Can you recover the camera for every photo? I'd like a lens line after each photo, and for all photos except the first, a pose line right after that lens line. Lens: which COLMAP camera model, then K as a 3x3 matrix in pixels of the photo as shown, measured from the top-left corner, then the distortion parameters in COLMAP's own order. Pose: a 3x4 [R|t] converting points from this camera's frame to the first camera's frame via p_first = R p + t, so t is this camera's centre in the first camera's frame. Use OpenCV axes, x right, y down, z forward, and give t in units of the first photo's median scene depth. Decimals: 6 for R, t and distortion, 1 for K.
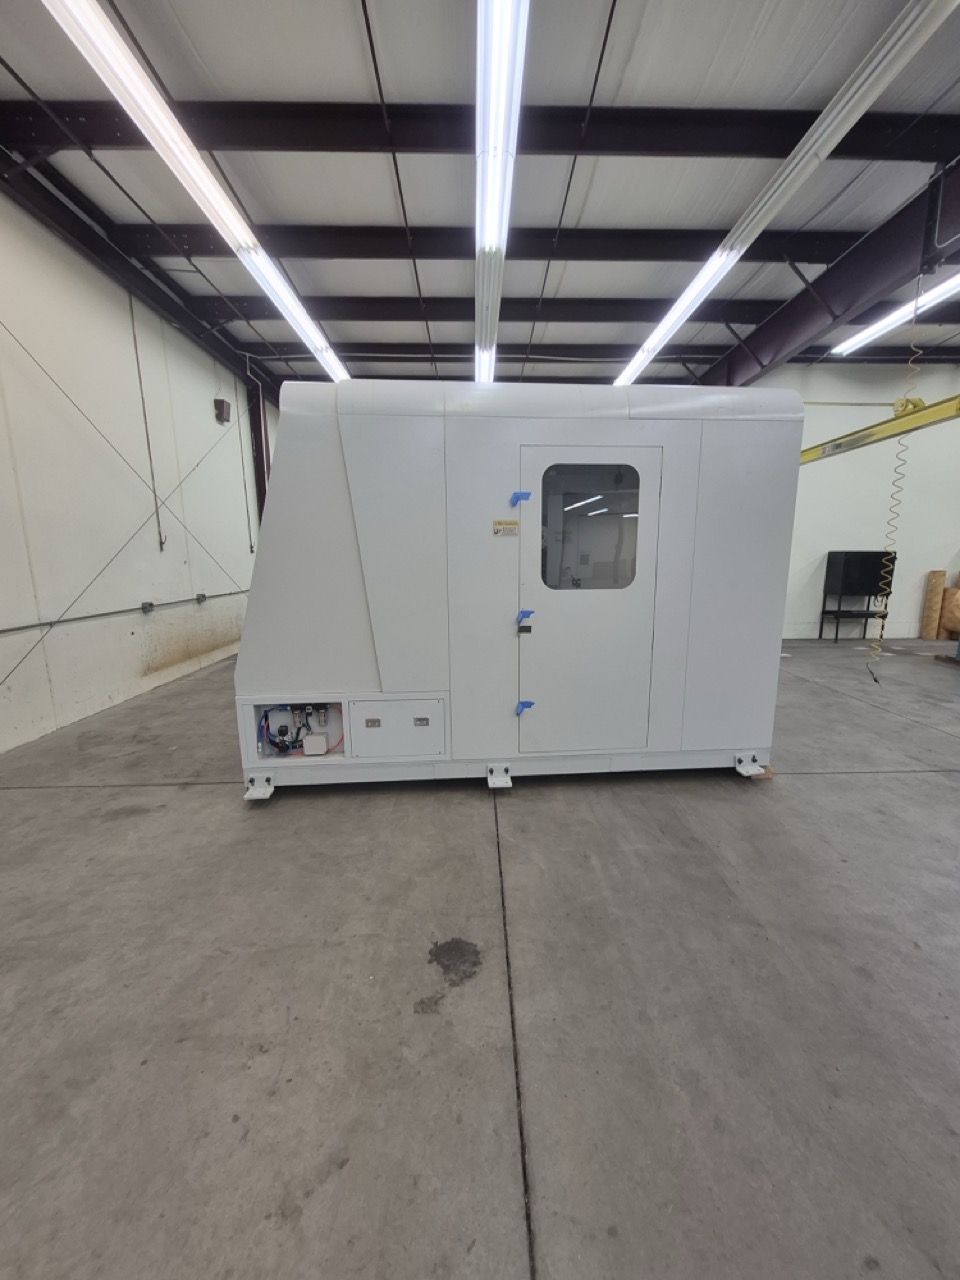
lens RADIAL K [[523.6, 0, 487.6], [0, 523.6, 667.0], [0, 0, 1]] dist [-0.000077, 0.000042]
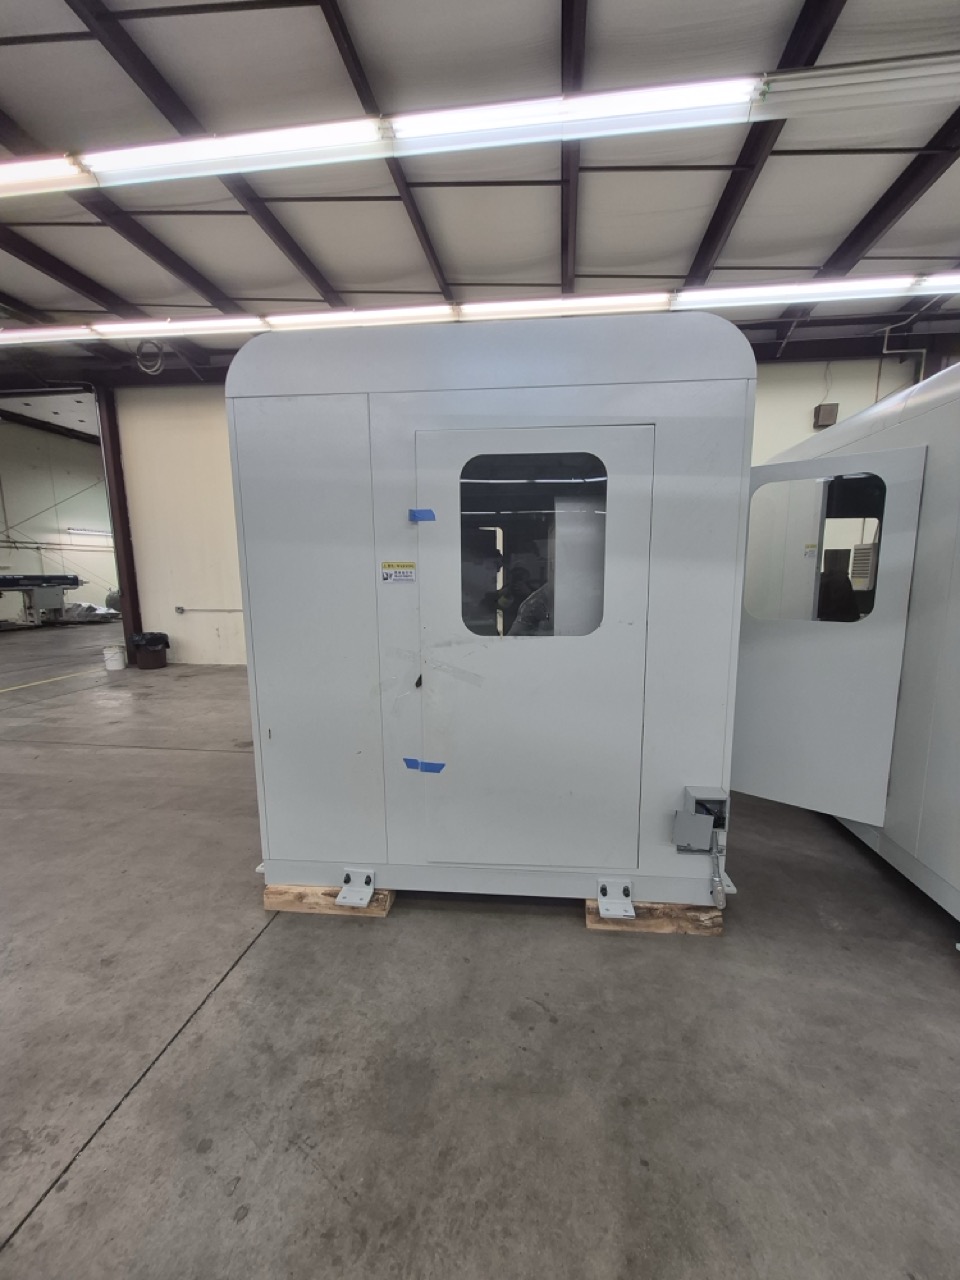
lens RADIAL K [[500.4, 0, 480.0], [0, 500.4, 640.0], [0, 0, 1]] dist [-0.001174, -0.000186]
pose [[-0.194728, 0.144868, -0.970100, 1.156500], [-0.205083, 0.961159, 0.184699, -0.338146], [0.959178, 0.234917, -0.157454, 1.382375]]
